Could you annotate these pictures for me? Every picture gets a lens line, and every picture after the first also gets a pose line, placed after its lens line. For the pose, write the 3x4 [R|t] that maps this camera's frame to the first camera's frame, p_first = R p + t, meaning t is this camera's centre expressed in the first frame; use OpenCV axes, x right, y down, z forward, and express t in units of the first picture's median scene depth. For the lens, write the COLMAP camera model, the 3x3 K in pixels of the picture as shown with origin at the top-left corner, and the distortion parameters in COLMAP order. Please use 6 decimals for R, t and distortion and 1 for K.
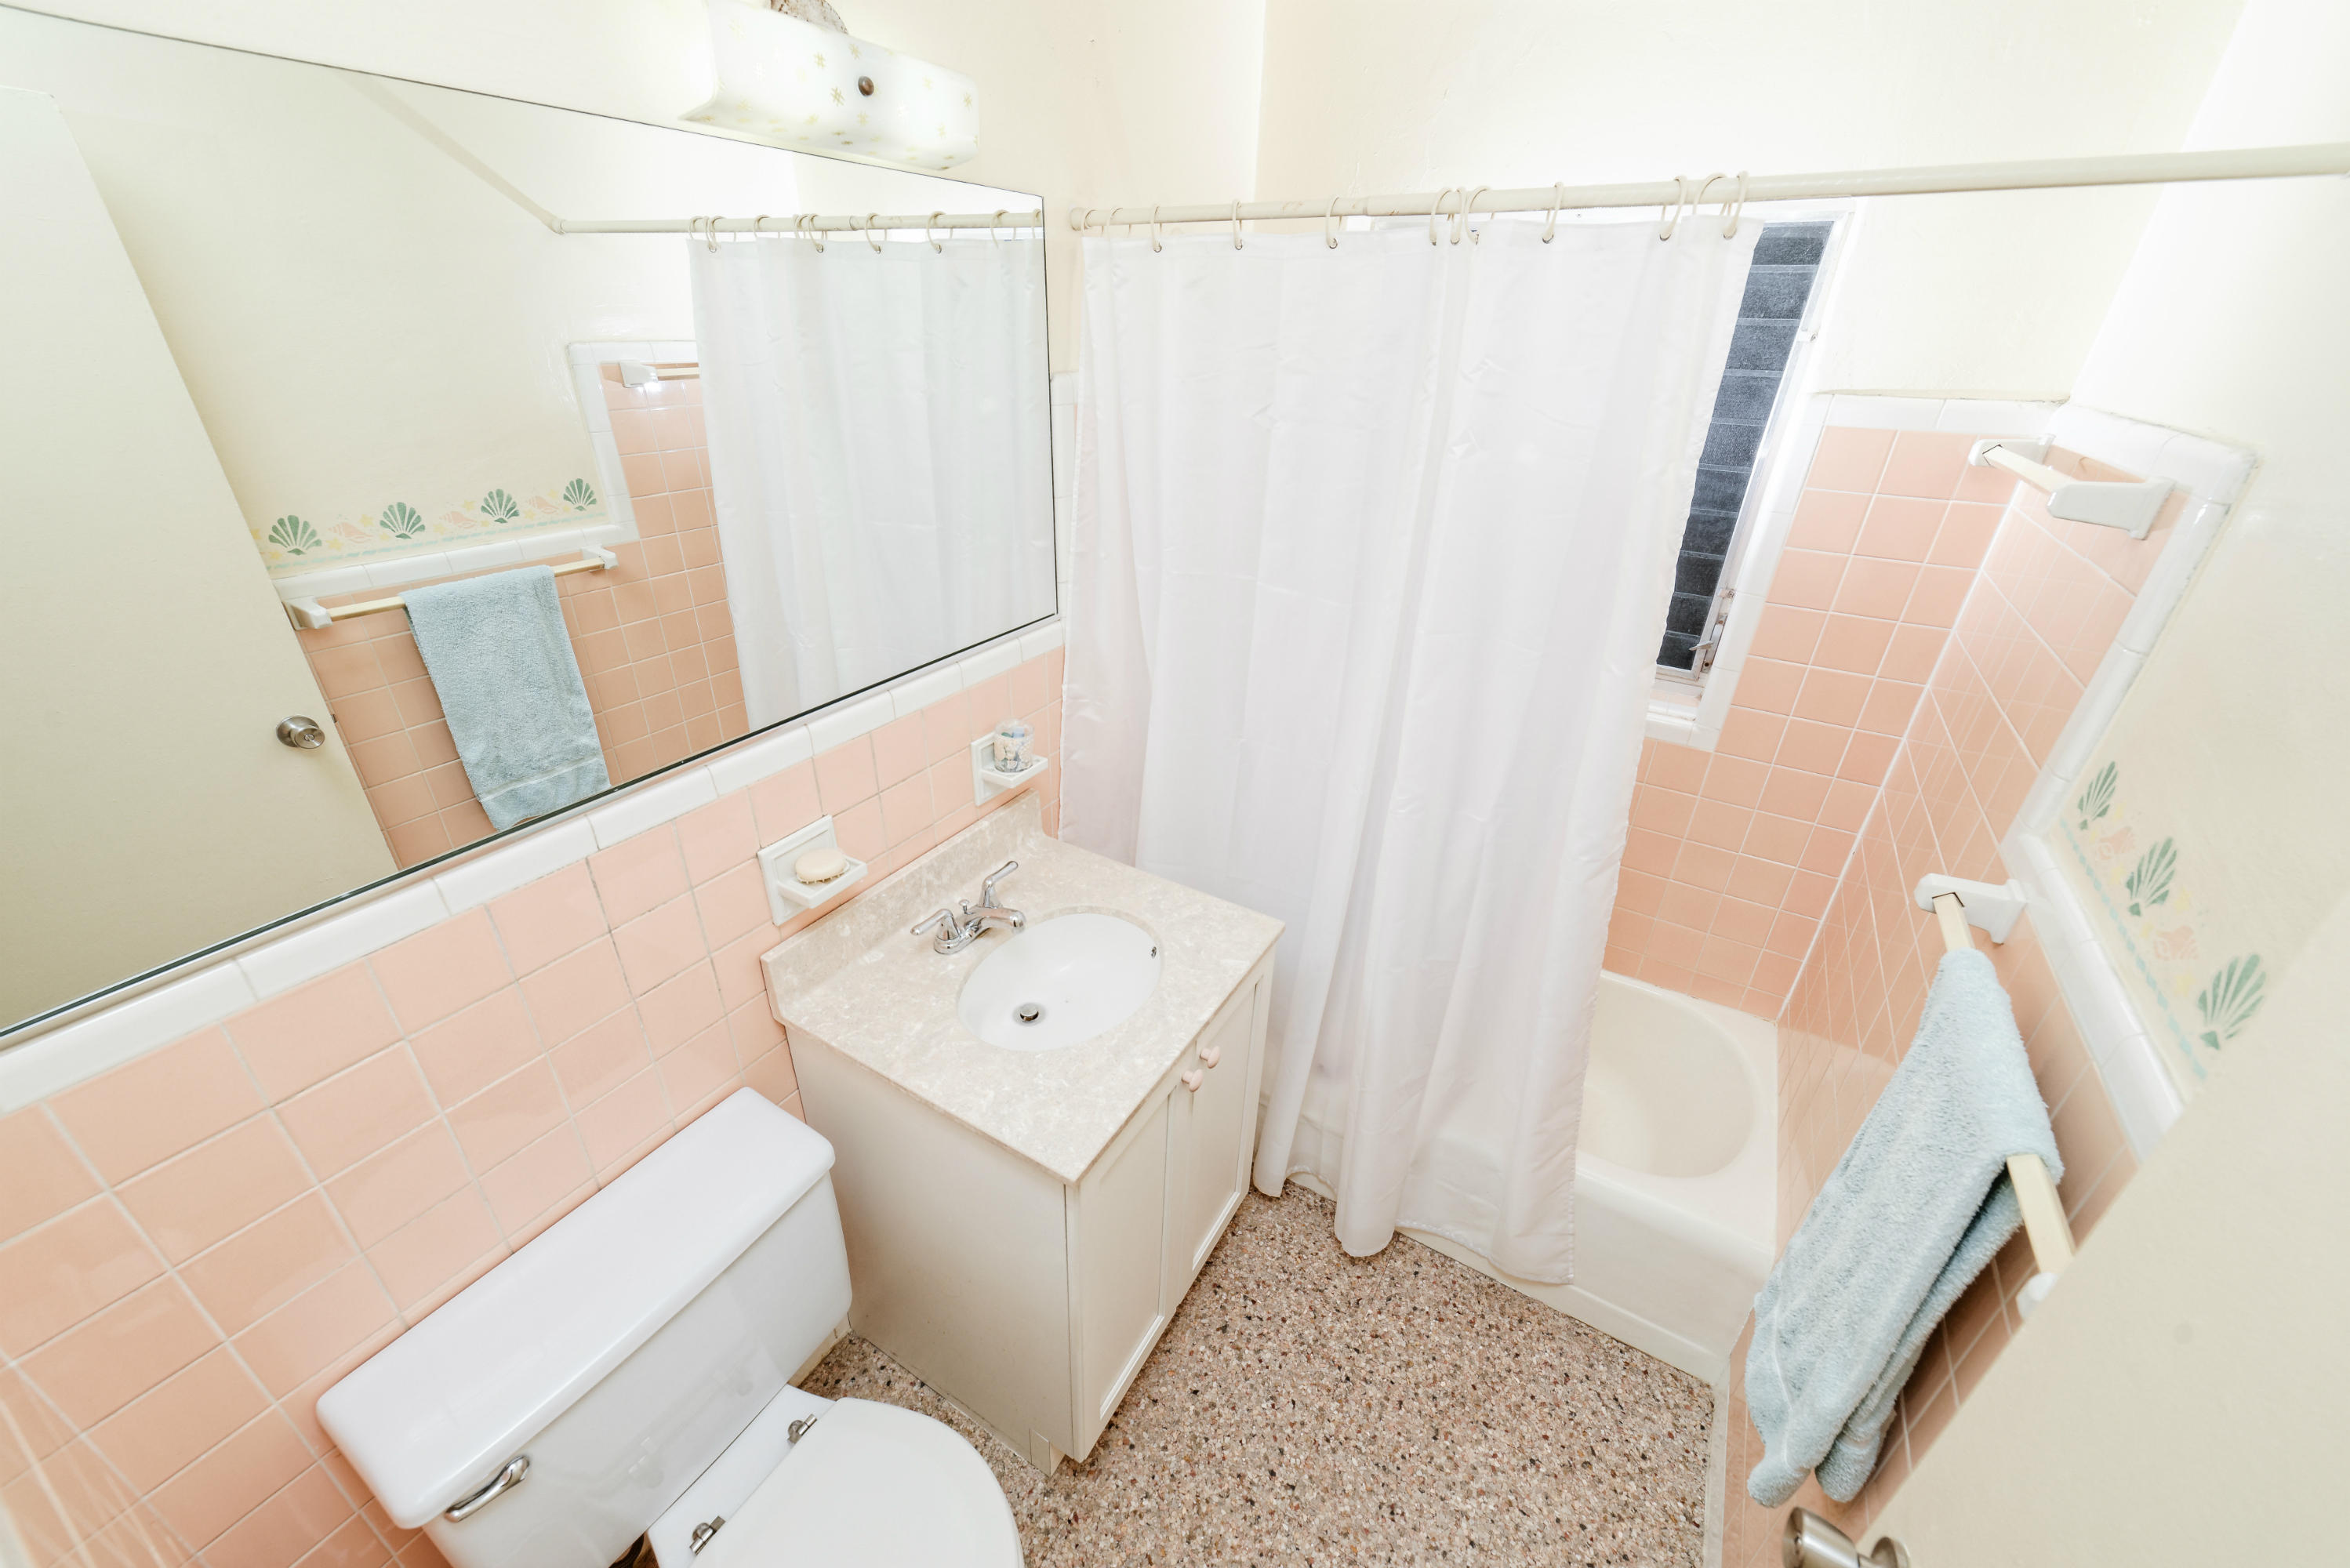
lens RADIAL K [[902.3, 0, 1170.0], [0, 902.3, 786.0], [0, 0, 1]] dist [0.002099, 0.000698]
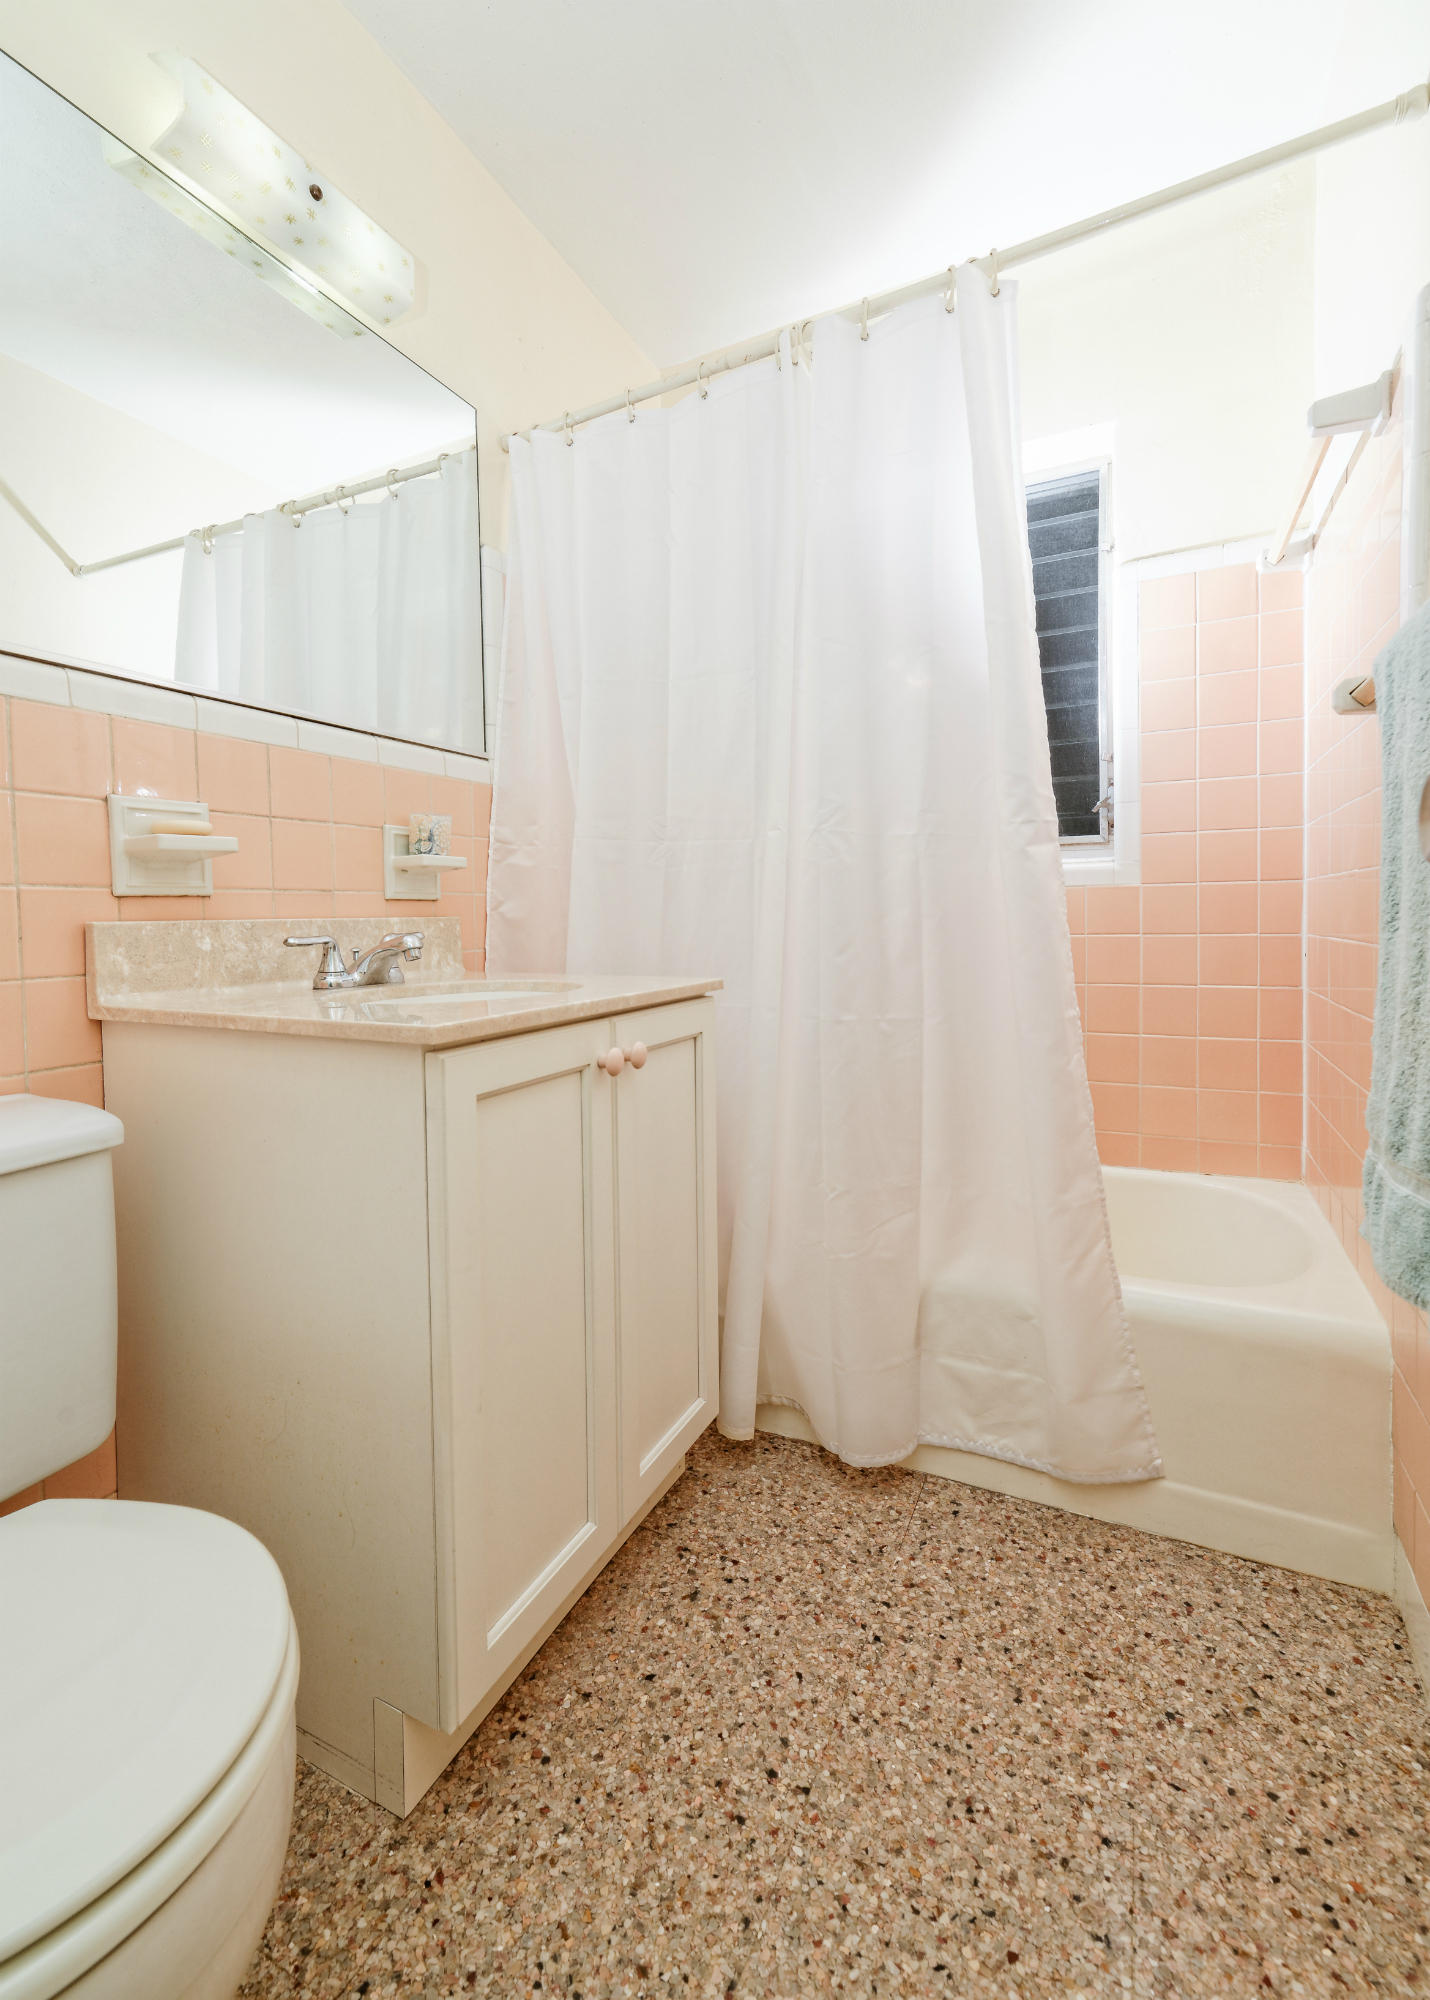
lens RADIAL K [[858.4, 0, 706.4], [0, 858.4, 932.9], [0, 0, 1]] dist [0.007650, -0.002980]
pose [[0.996245, -0.046745, 0.072876, 0.050835], [0.073891, 0.897738, -0.434289, 0.481959], [-0.045122, 0.438043, 0.897821, 0.212325]]
